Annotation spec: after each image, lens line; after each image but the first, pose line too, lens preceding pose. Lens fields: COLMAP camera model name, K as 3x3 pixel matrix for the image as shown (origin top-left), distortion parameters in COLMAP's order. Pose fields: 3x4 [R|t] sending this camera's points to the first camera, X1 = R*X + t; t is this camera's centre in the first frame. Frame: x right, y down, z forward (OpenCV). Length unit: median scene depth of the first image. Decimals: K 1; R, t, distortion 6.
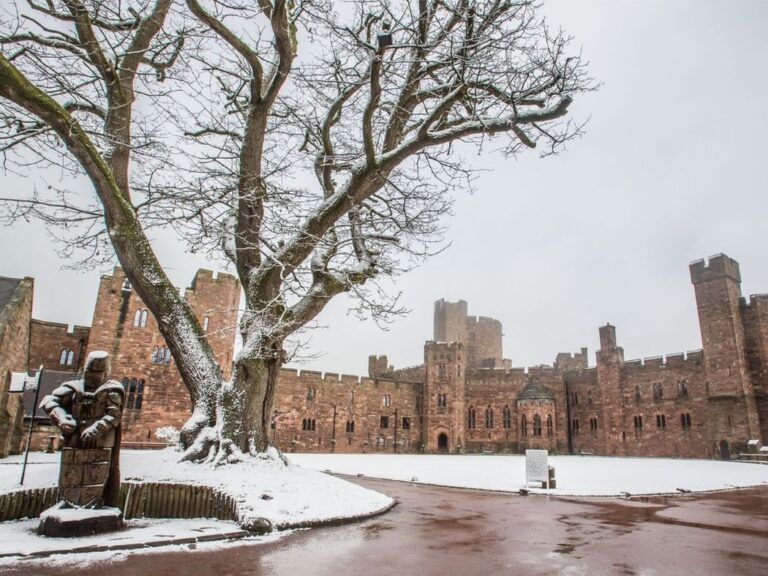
lens RADIAL K [[469.4, 0, 415.2], [0, 469.4, 327.8], [0, 0, 1]] dist [-0.050486, 0.029695]
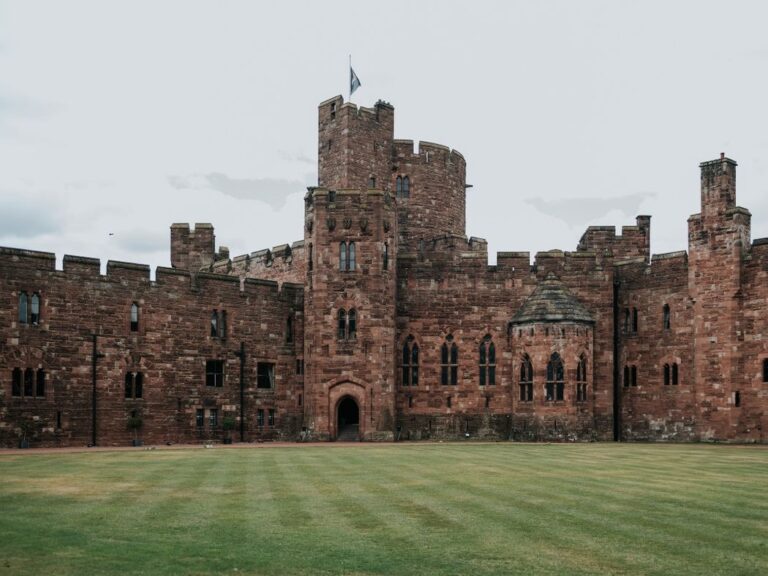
lens RADIAL K [[890.6, 0, 402.1], [0, 890.6, 393.7], [0, 0, 1]] dist [0.010834, 0.000000]
pose [[0.988070, -0.011660, 0.153567, -0.022226], [-0.022866, 0.974972, 0.221148, 0.033946], [-0.152302, -0.222021, 0.963074, 0.179366]]
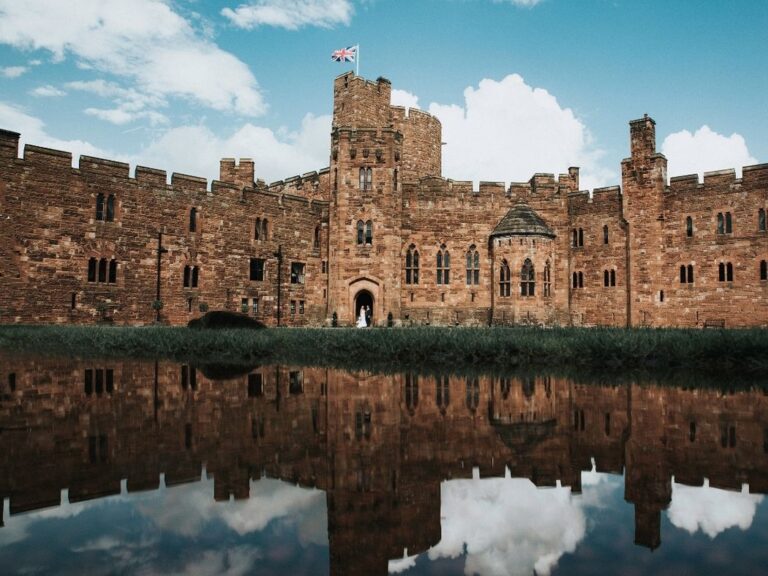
lens RADIAL K [[612.0, 0, 432.7], [0, 612.0, 289.1], [0, 0, 1]] dist [-0.131782, 0.109500]
pose [[0.965818, 0.005063, 0.259172, -0.053035], [-0.054257, 0.981611, 0.183019, 0.088837], [-0.253479, -0.190825, 0.948332, 0.304694]]
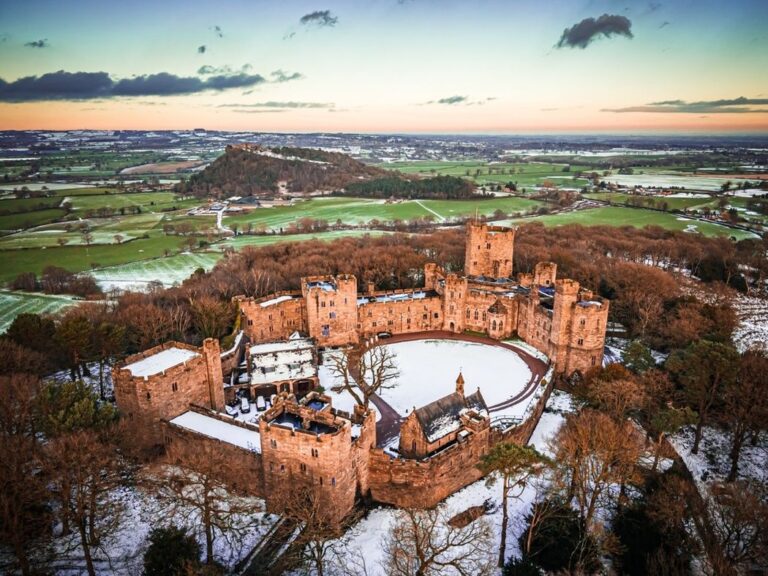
lens RADIAL K [[535.9, 0, 388.3], [0, 535.9, 293.1], [0, 0, 1]] dist [0.076406, -0.005660]
pose [[0.950800, 0.068676, -0.302099, 0.534147], [0.097650, 0.858983, 0.502606, -1.201038], [0.294015, -0.507378, 0.810014, -1.054362]]
